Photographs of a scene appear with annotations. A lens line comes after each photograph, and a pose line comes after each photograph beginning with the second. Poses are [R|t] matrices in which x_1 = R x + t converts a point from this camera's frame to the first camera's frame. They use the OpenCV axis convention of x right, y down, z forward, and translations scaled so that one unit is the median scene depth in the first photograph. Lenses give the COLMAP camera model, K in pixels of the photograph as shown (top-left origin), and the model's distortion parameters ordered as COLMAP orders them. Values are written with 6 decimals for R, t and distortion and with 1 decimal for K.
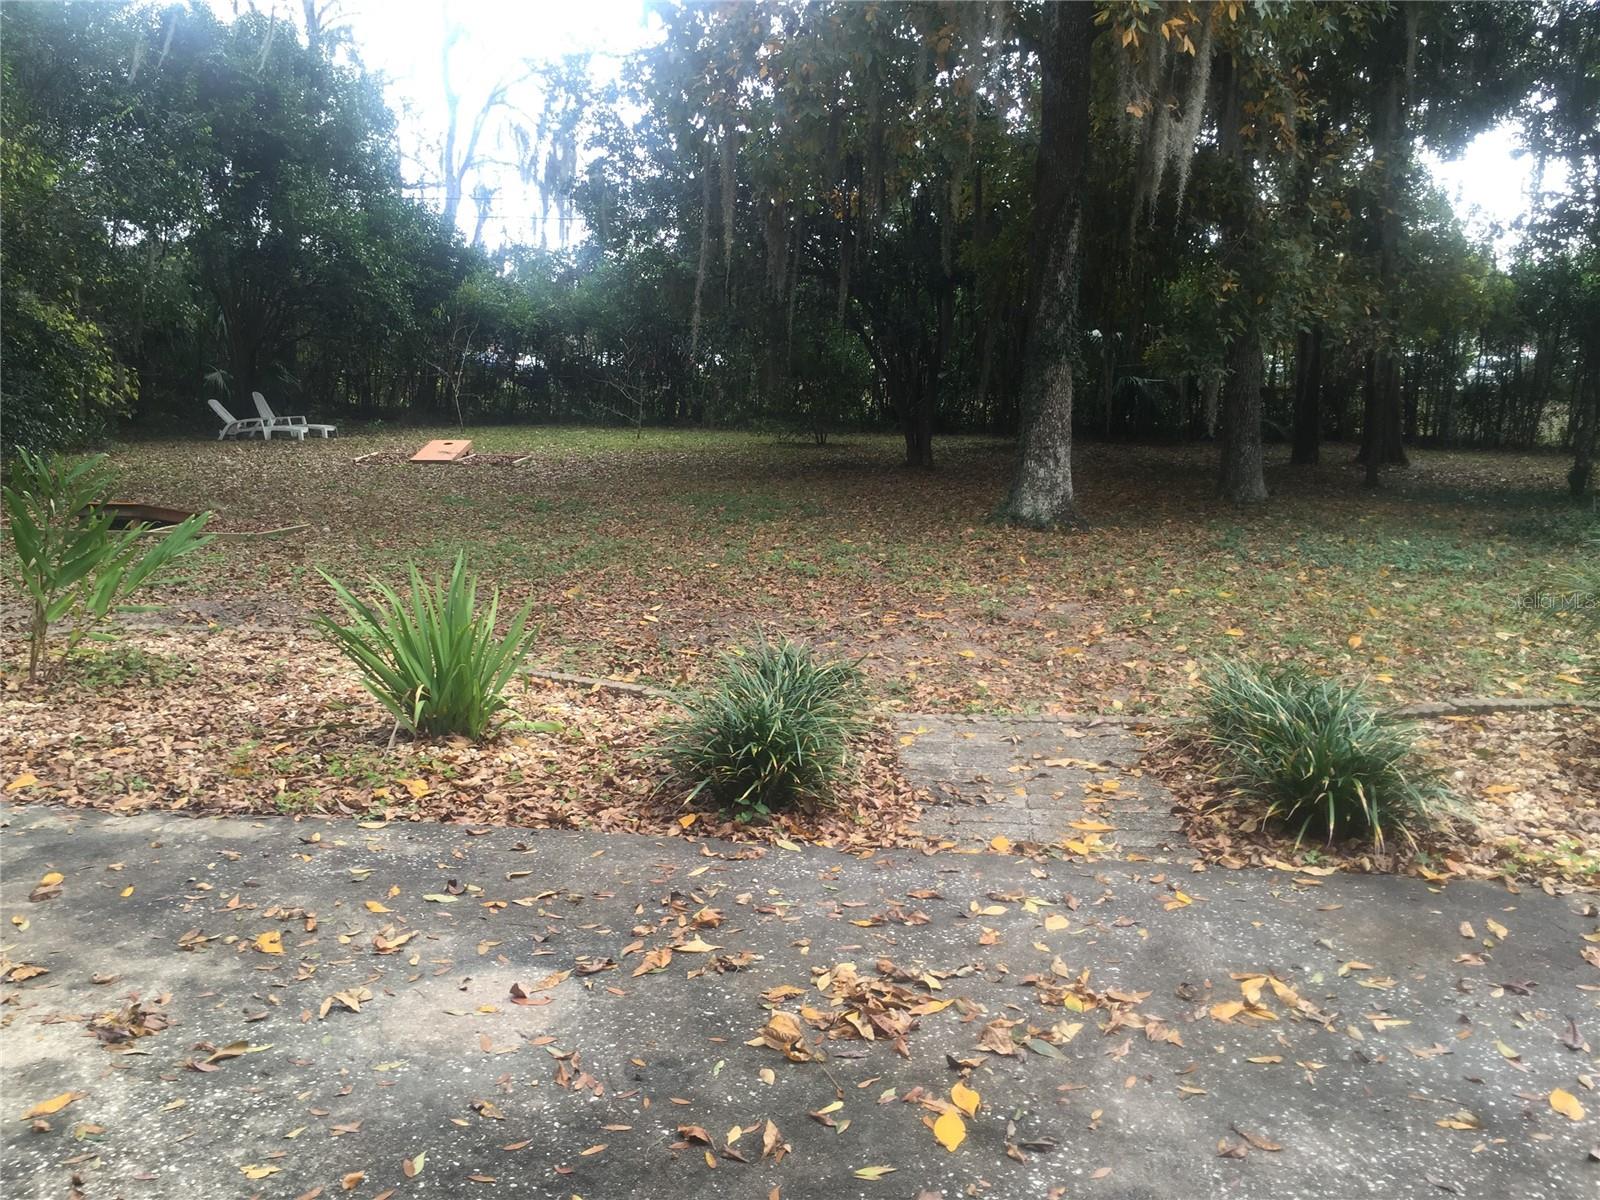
lens RADIAL K [[1364.7, 0, 795.0], [0, 1364.7, 586.6], [0, 0, 1]] dist [0.007417, 0.005588]
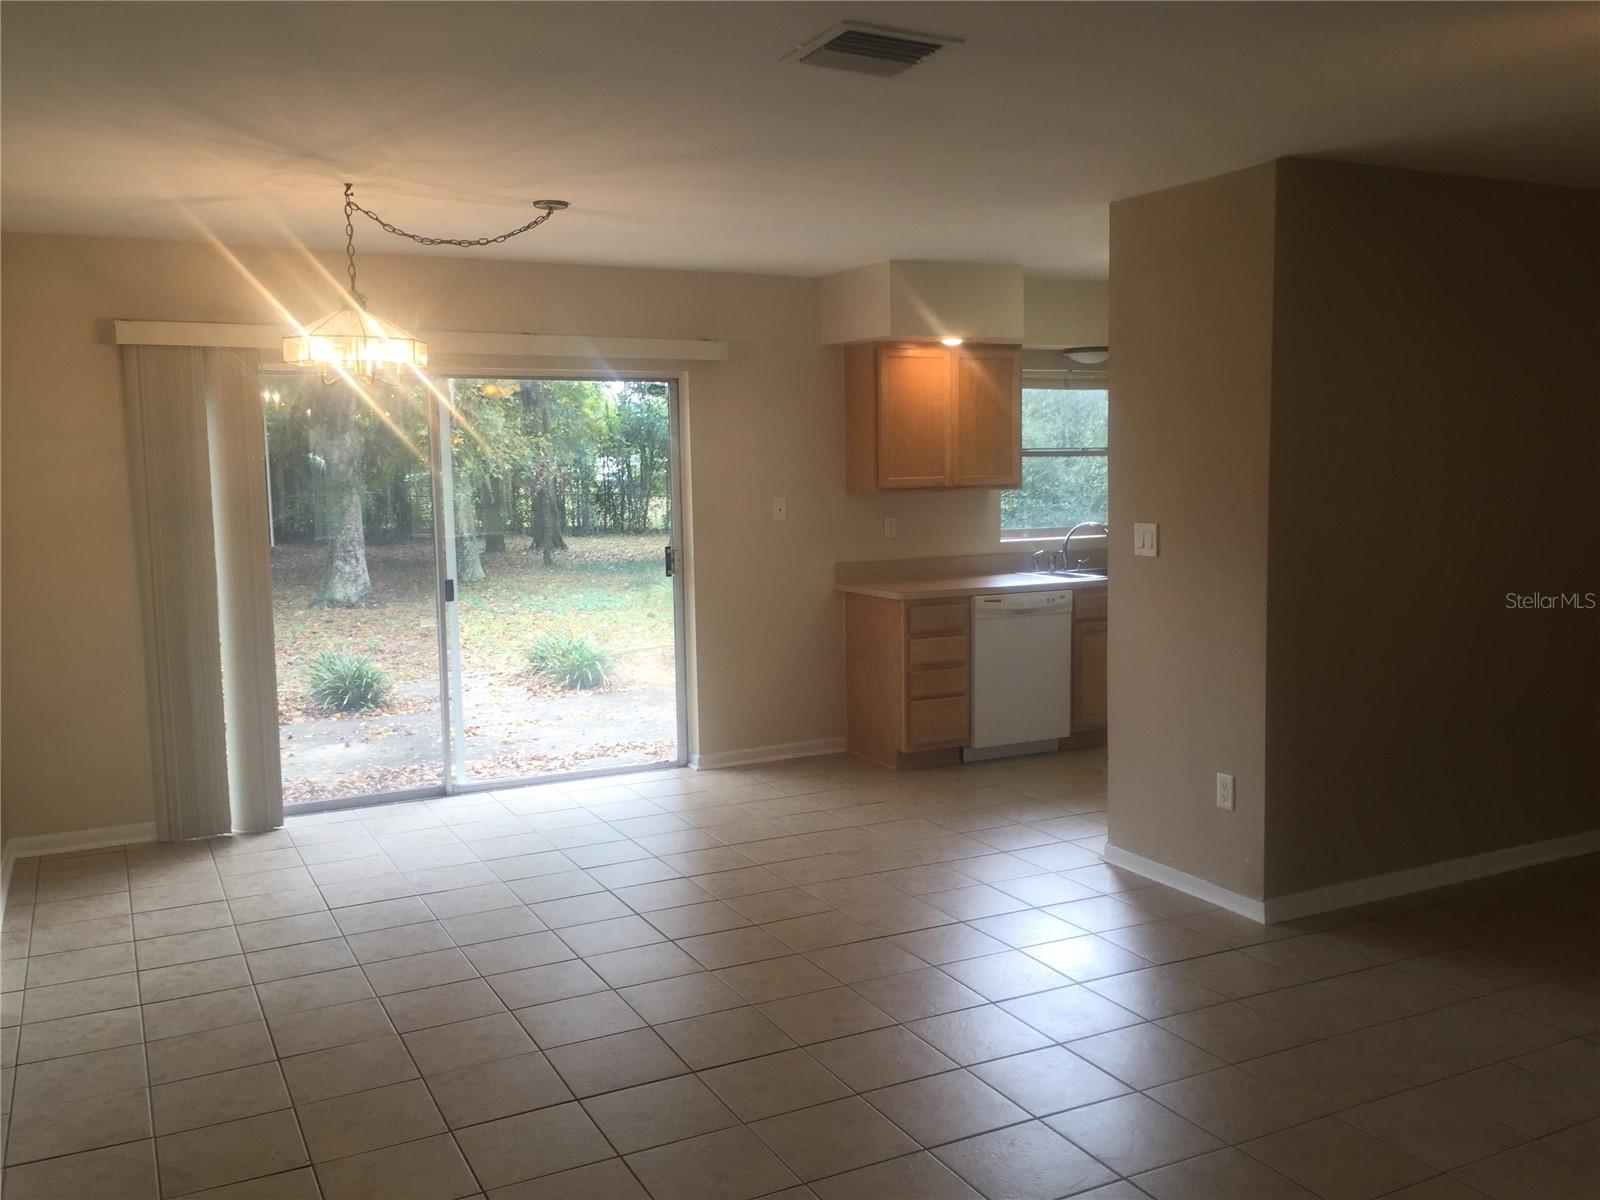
lens RADIAL K [[1364.7, 0, 797.0], [0, 1364.7, 598.3], [0, 0, 1]] dist [0.007417, 0.005588]
pose [[0.823777, -0.080422, 0.561180, -0.234377], [0.114225, 0.993131, -0.025349, 0.038121], [-0.555287, 0.084983, 0.827305, -0.450450]]
